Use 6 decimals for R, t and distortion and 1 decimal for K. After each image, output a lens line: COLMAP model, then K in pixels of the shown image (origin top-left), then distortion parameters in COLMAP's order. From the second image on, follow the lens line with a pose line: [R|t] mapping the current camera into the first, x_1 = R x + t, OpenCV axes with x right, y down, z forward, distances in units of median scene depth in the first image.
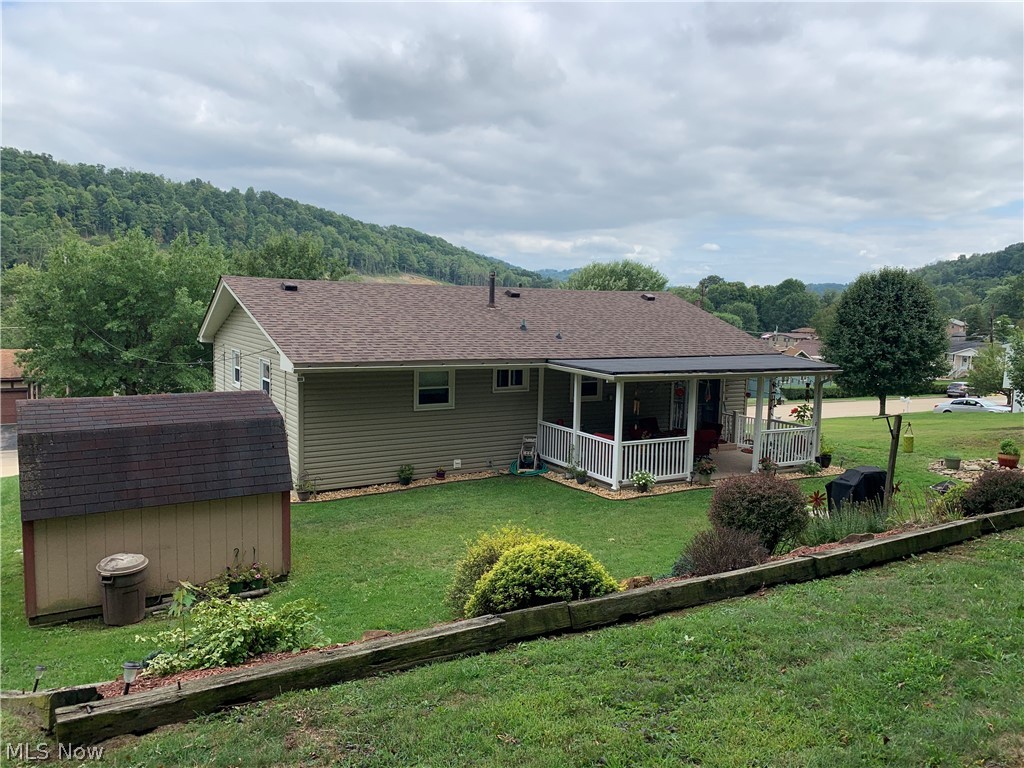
lens RADIAL K [[776.9, 0, 519.4], [0, 776.9, 375.1], [0, 0, 1]] dist [0.097897, -0.196900]
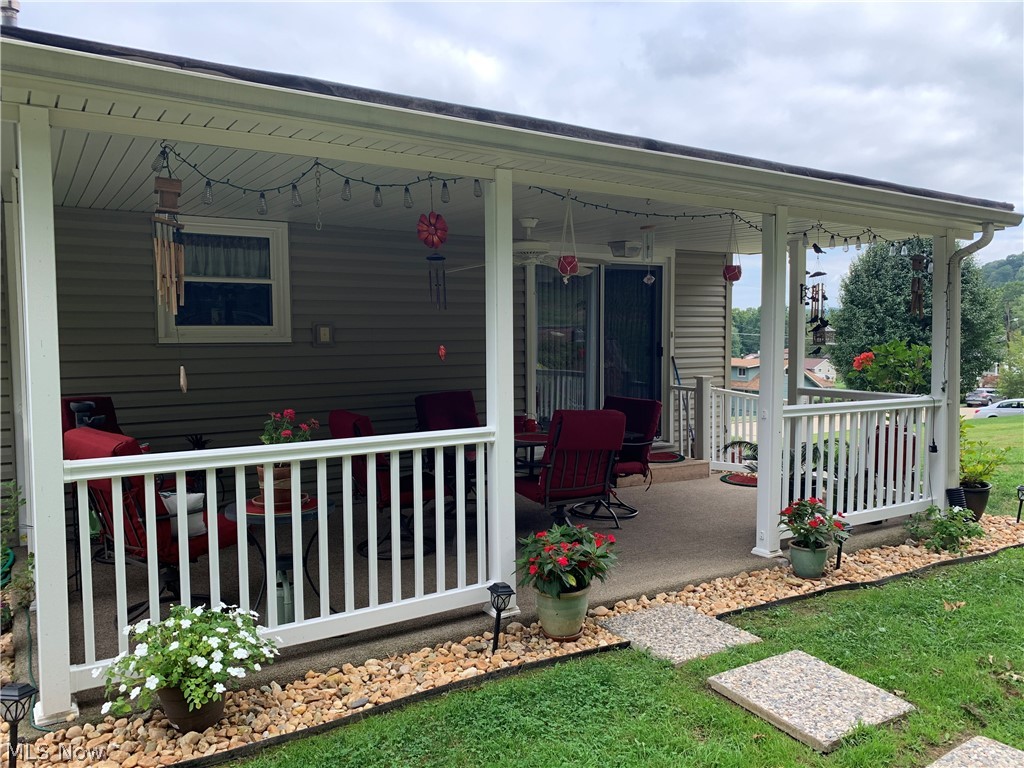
lens RADIAL K [[776.9, 0, 519.4], [0, 776.9, 375.1], [0, 0, 1]] dist [0.097897, -0.196900]
pose [[0.999169, -0.035732, 0.019634, 0.196272], [0.036611, 0.998250, -0.046437, 0.065431], [-0.017940, 0.047117, 0.998728, 0.677014]]
